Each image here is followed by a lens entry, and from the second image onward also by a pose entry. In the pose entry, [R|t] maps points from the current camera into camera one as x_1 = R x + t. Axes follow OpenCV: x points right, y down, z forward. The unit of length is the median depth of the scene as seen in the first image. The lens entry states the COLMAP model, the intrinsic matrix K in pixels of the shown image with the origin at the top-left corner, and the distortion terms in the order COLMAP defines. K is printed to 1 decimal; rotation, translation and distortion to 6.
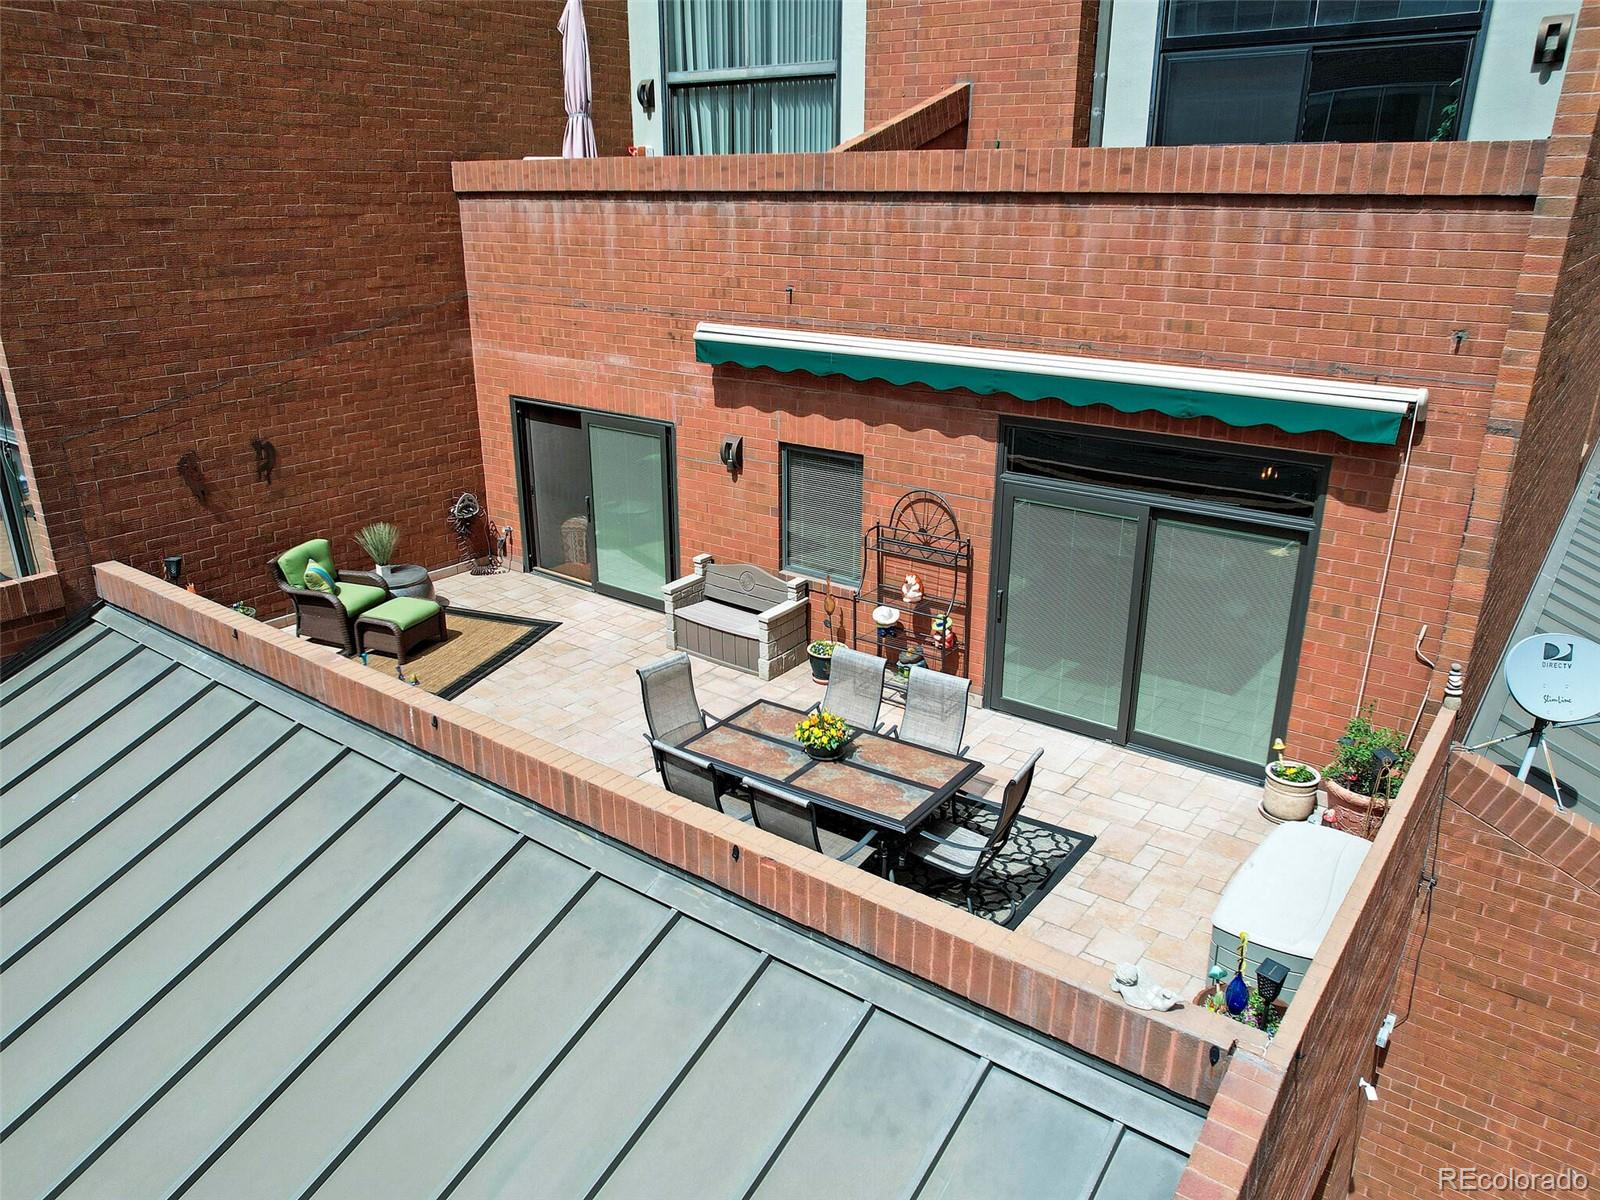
lens RADIAL K [[1146.3, 0, 800.0], [0, 1146.3, 600.0], [0, 0, 1]] dist [-0.083545, 0.074916]
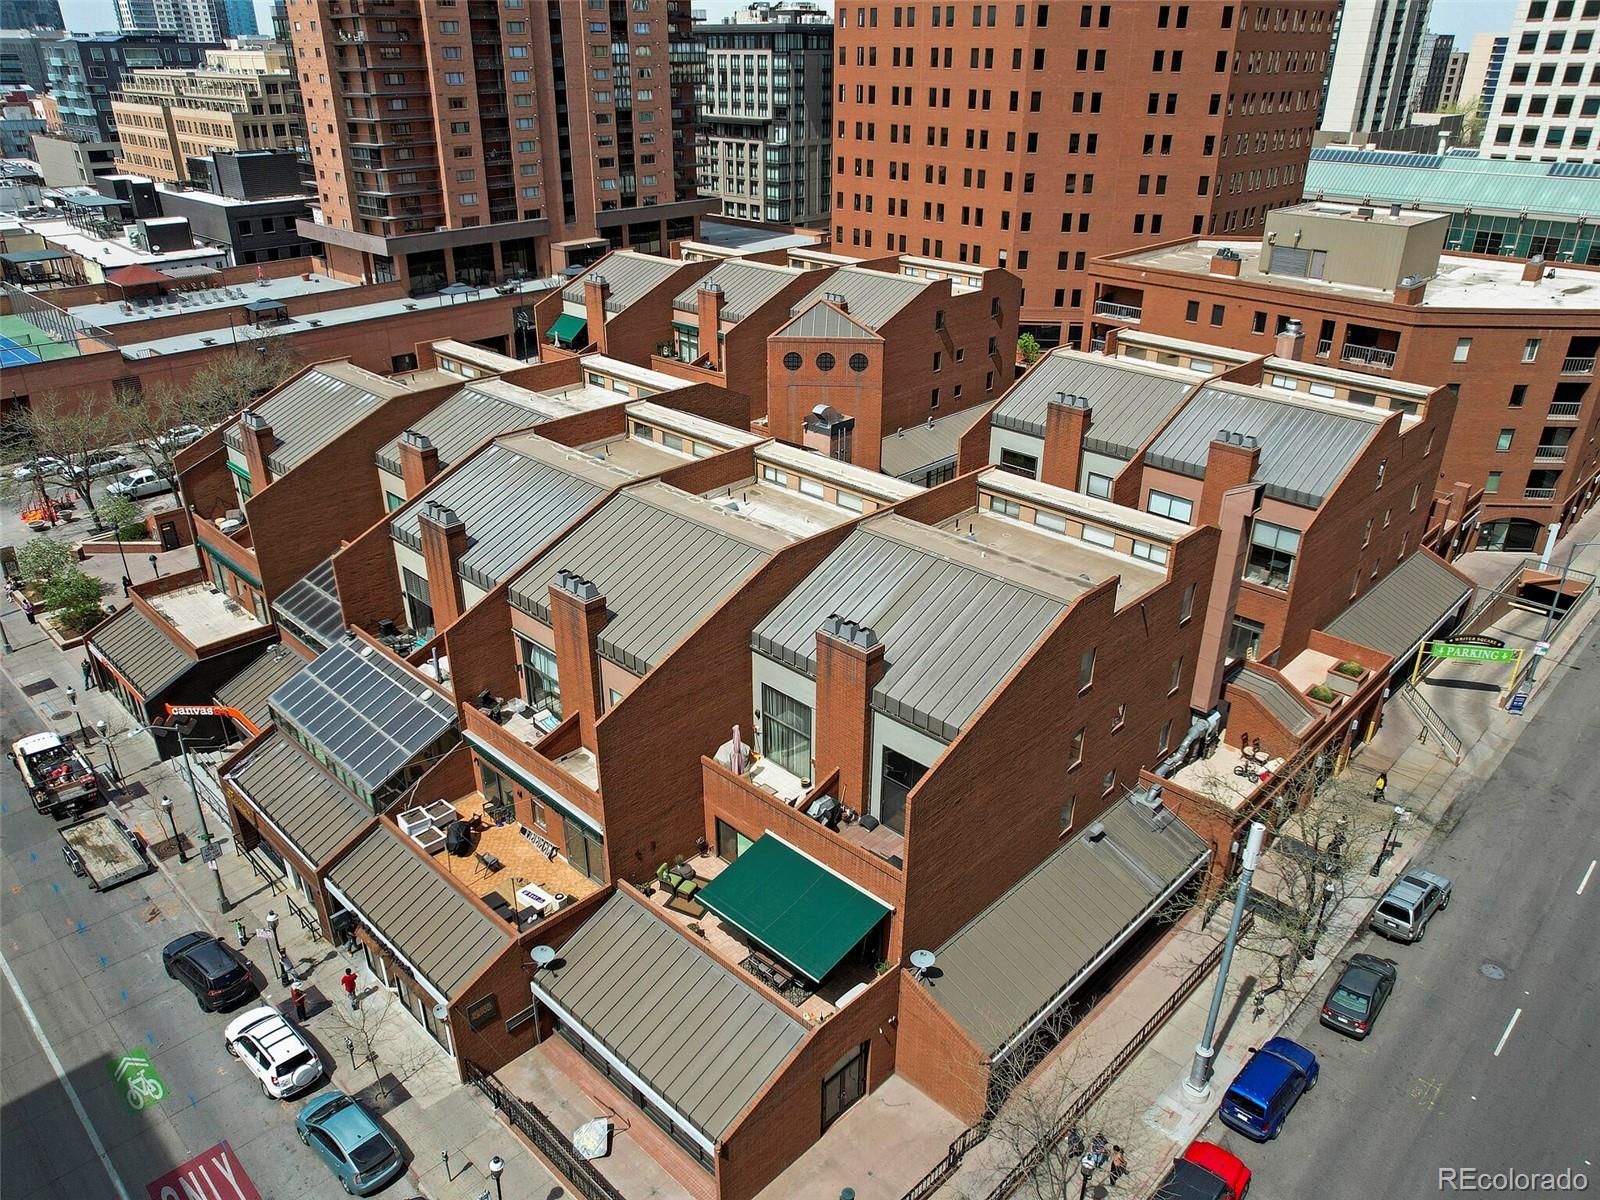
lens RADIAL K [[1146.3, 0, 800.0], [0, 1146.3, 600.0], [0, 0, 1]] dist [-0.083545, 0.074916]
pose [[0.993004, 0.054971, -0.104509, 0.356335], [-0.043669, 0.993244, 0.107515, -1.309693], [0.109714, -0.102199, 0.988695, -2.528636]]
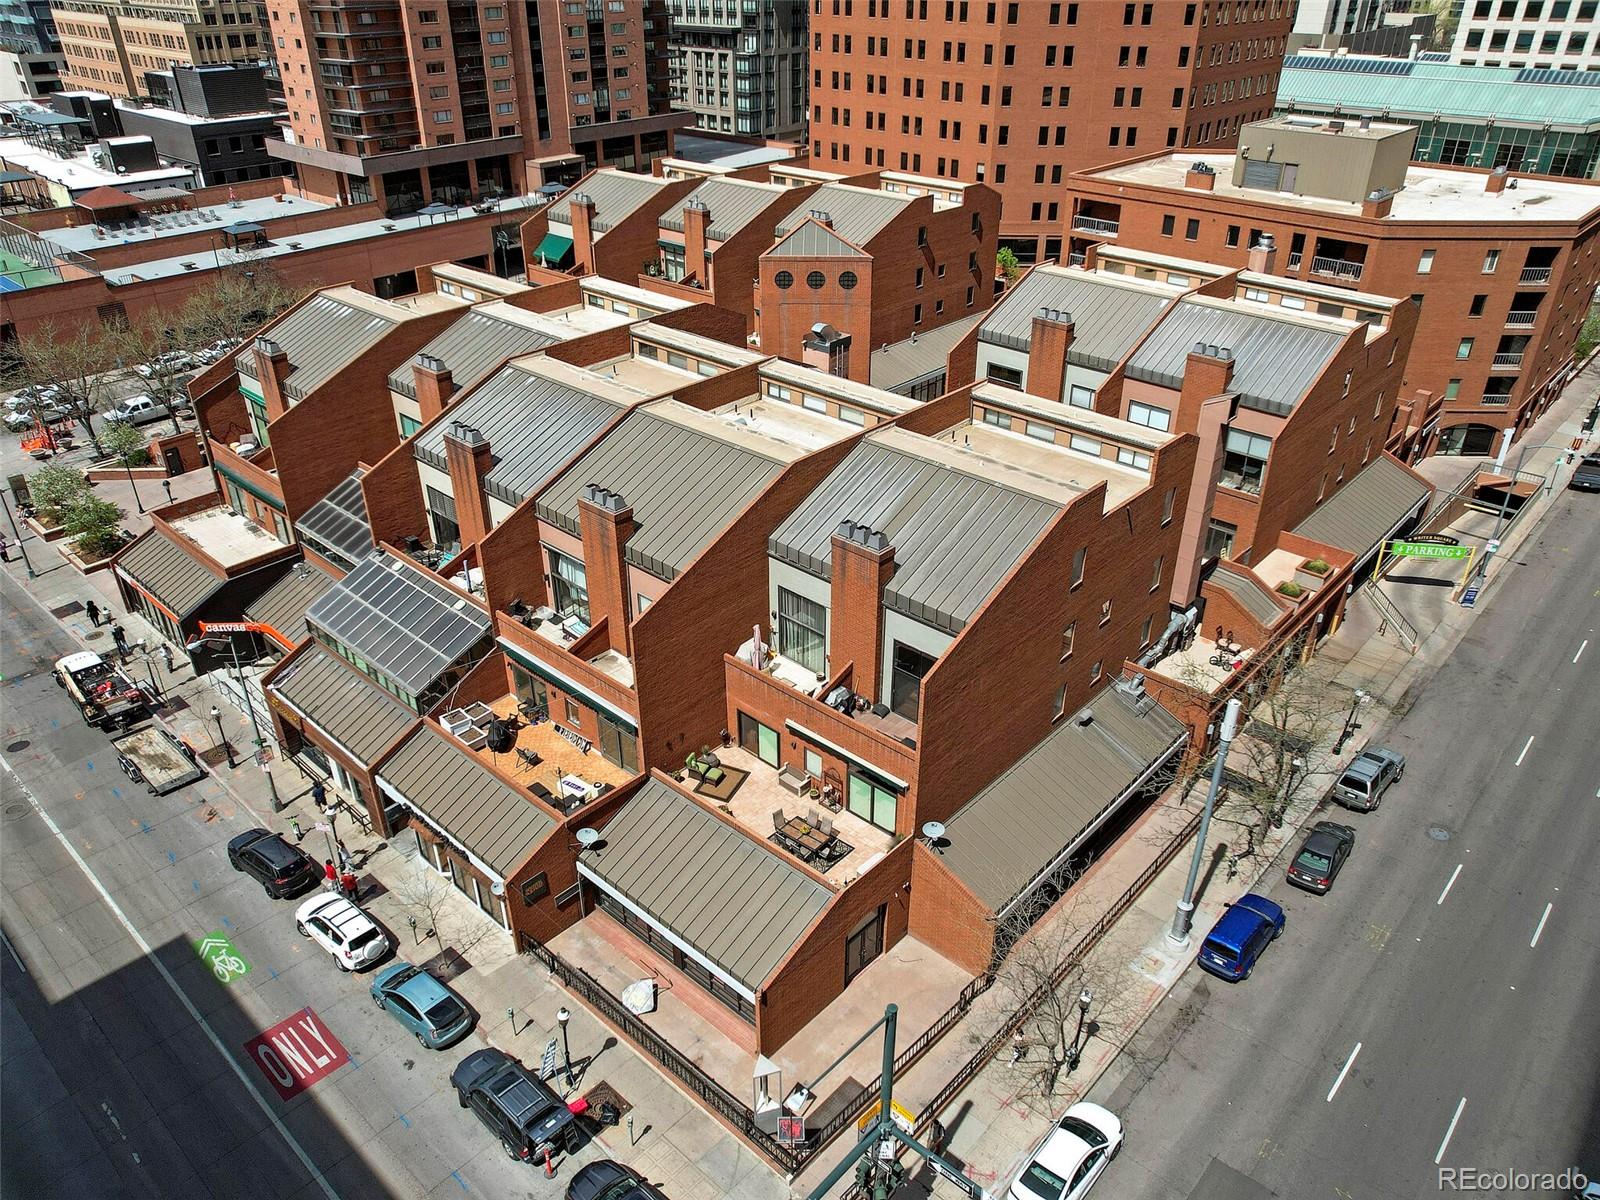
lens RADIAL K [[1146.3, 0, 800.0], [0, 1146.3, 600.0], [0, 0, 1]] dist [-0.083545, 0.074916]
pose [[0.996251, 0.043021, -0.075059, 0.239431], [-0.029019, 0.983503, 0.178548, -1.307319], [0.081503, -0.175701, 0.981064, -2.839638]]
